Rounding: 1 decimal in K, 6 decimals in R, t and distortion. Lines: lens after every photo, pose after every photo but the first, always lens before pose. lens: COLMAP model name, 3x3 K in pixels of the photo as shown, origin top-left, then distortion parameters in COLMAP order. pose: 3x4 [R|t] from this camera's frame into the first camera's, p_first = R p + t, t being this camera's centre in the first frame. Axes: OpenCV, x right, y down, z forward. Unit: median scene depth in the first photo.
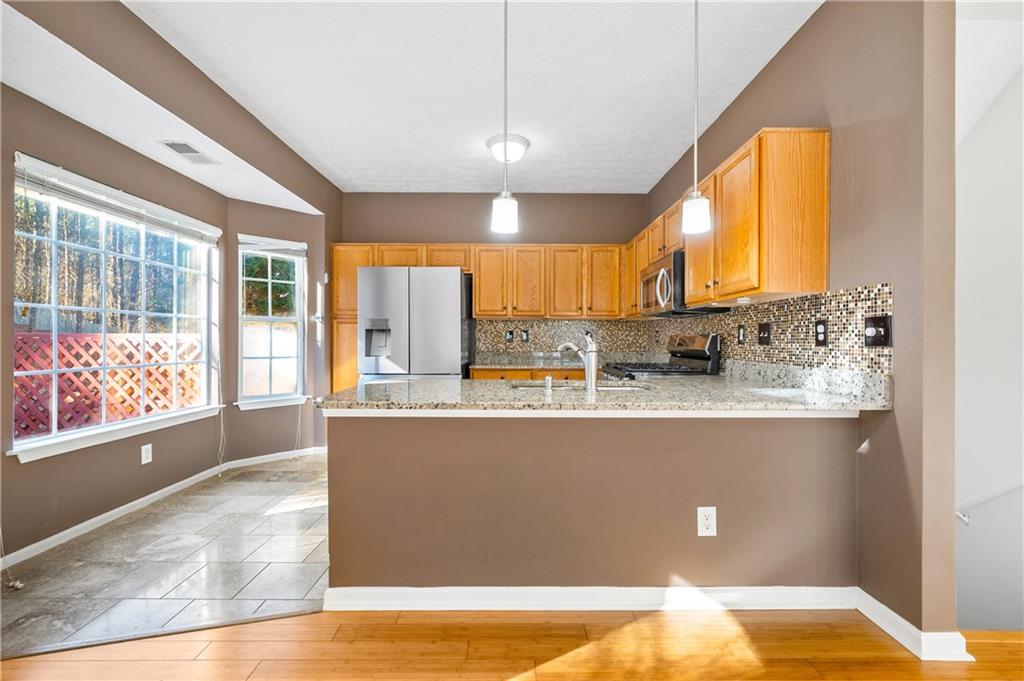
lens RADIAL K [[439.3, 0, 512.7], [0, 439.3, 340.2], [0, 0, 1]] dist [0.000678, 0.000090]
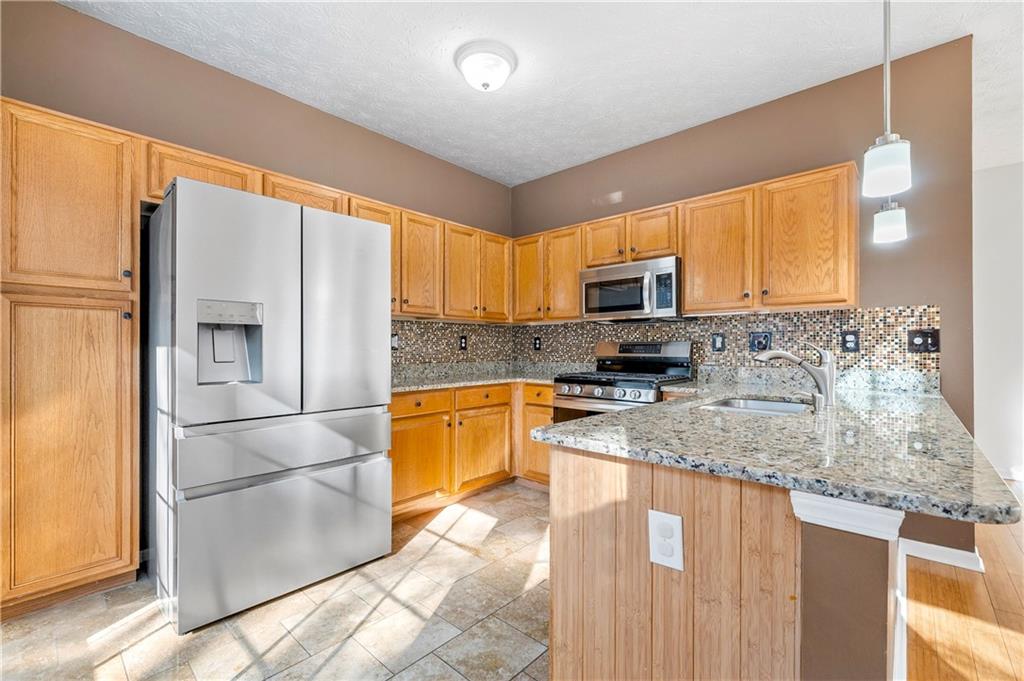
lens RADIAL K [[439.3, 0, 512.8], [0, 439.3, 344.5], [0, 0, 1]] dist [0.000678, 0.000090]
pose [[0.664614, 0.003466, 0.747179, -0.892840], [0.001509, 0.999981, -0.005980, -0.001877], [-0.747185, 0.005102, 0.664596, 0.934016]]
